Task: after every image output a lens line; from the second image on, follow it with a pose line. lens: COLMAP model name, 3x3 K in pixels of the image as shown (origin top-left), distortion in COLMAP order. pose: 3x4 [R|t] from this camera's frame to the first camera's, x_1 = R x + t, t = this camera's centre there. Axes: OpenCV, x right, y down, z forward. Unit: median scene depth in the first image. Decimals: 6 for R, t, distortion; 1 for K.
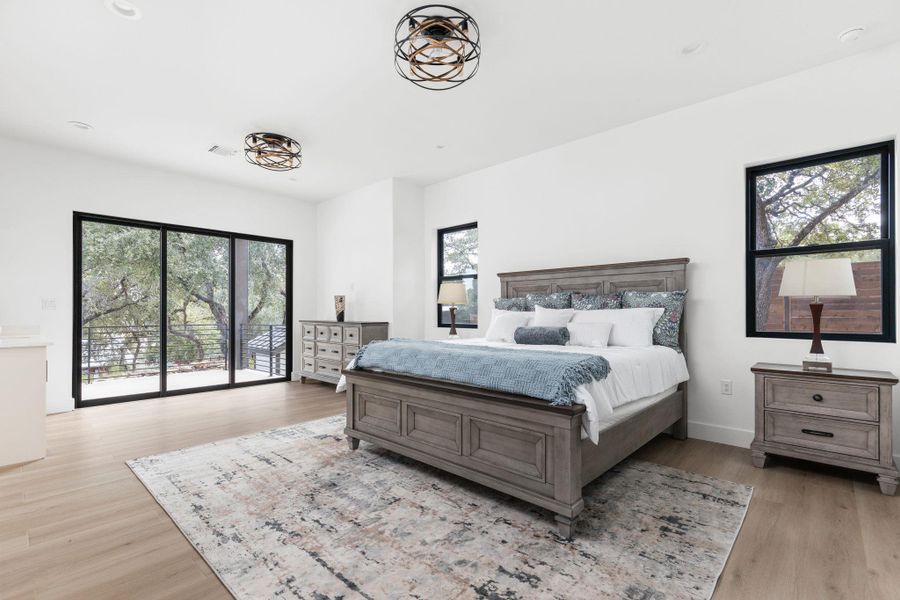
lens RADIAL K [[424.0, 0, 448.4], [0, 424.0, 313.3], [0, 0, 1]] dist [0.001910, 0.000214]
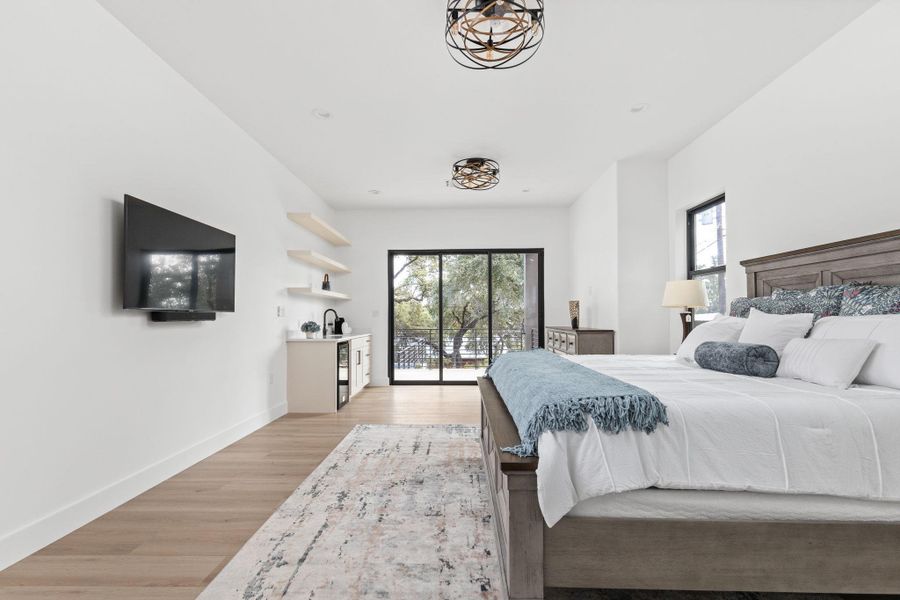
lens RADIAL K [[424.0, 0, 448.4], [0, 424.0, 313.3], [0, 0, 1]] dist [0.001910, 0.000214]
pose [[0.639566, -0.010471, -0.768665, 0.523076], [0.002982, 0.999934, -0.011140, -0.007438], [0.768730, 0.004832, 0.639555, 0.322553]]
